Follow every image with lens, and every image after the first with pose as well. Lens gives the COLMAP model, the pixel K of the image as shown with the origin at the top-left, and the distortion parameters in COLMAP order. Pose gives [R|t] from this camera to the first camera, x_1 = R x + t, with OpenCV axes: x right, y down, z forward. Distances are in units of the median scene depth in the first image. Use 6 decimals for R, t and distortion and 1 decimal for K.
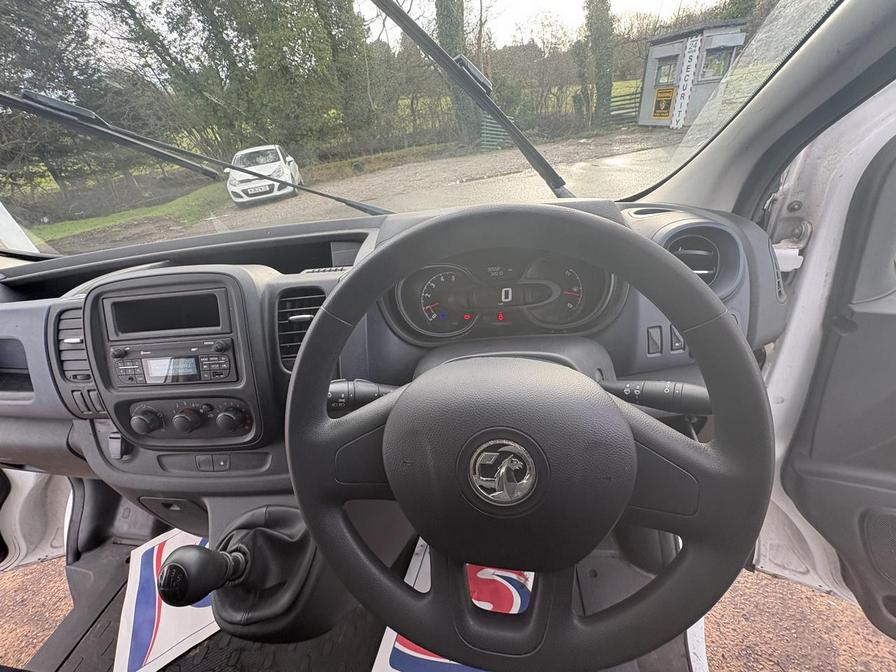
lens RADIAL K [[356.2, 0, 448.0], [0, 356.2, 336.0], [0, 0, 1]] dist [-0.000129, 0.000015]
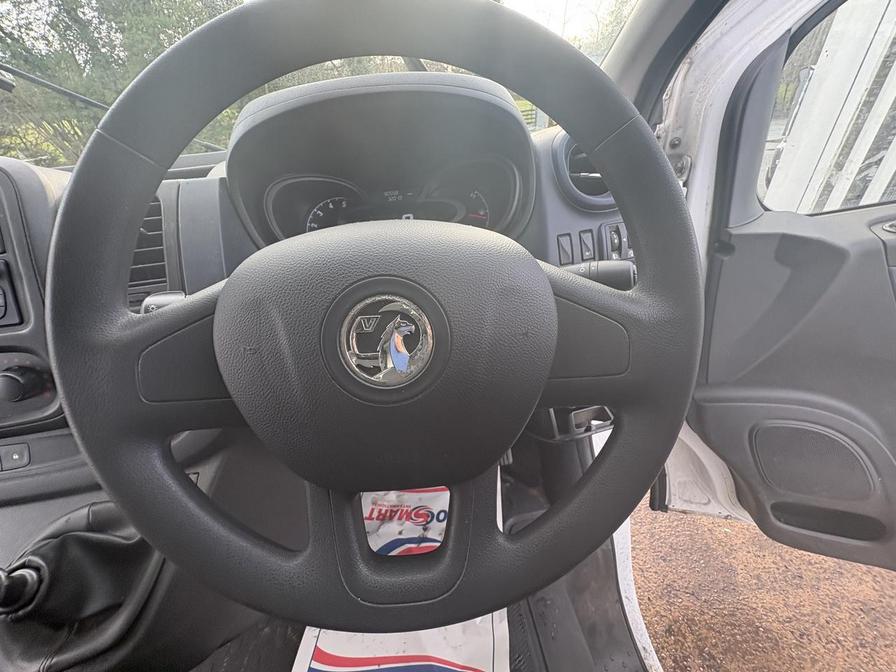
lens RADIAL K [[357.2, 0, 447.8], [0, 357.2, 335.3], [0, 0, 1]] dist [-0.001837, 0.000091]
pose [[0.975677, -0.071686, 0.207159, 0.039613], [0.076655, 0.996928, -0.016050, 0.125393], [-0.205372, 0.031539, 0.978176, 0.088379]]
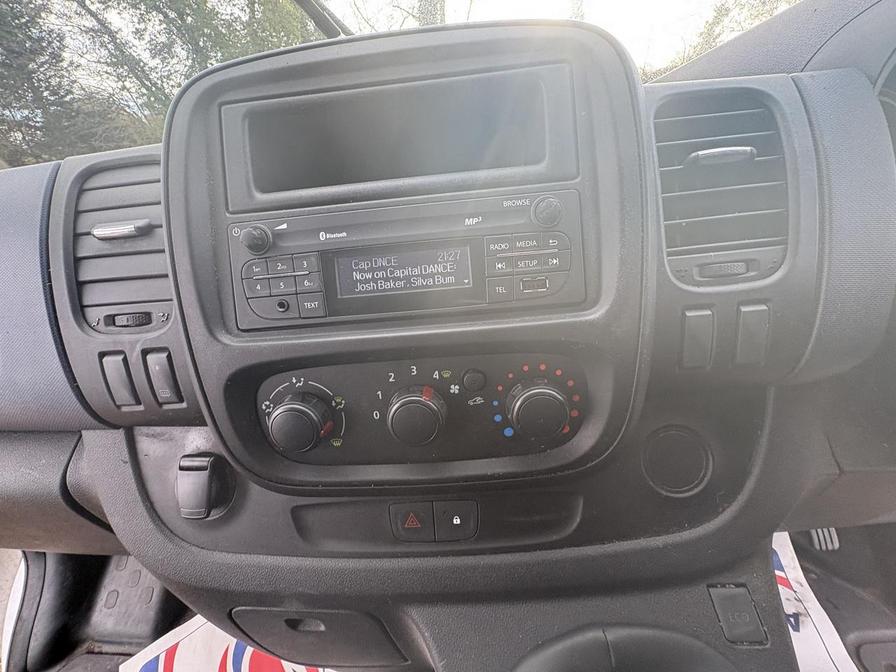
lens RADIAL K [[357.2, 0, 447.8], [0, 357.2, 335.3], [0, 0, 1]] dist [-0.001837, 0.000091]
pose [[0.997540, -0.001505, 0.070081, -0.435064], [0.007641, 0.996147, -0.087362, 0.110338], [-0.069680, 0.087683, 0.993708, 0.355254]]
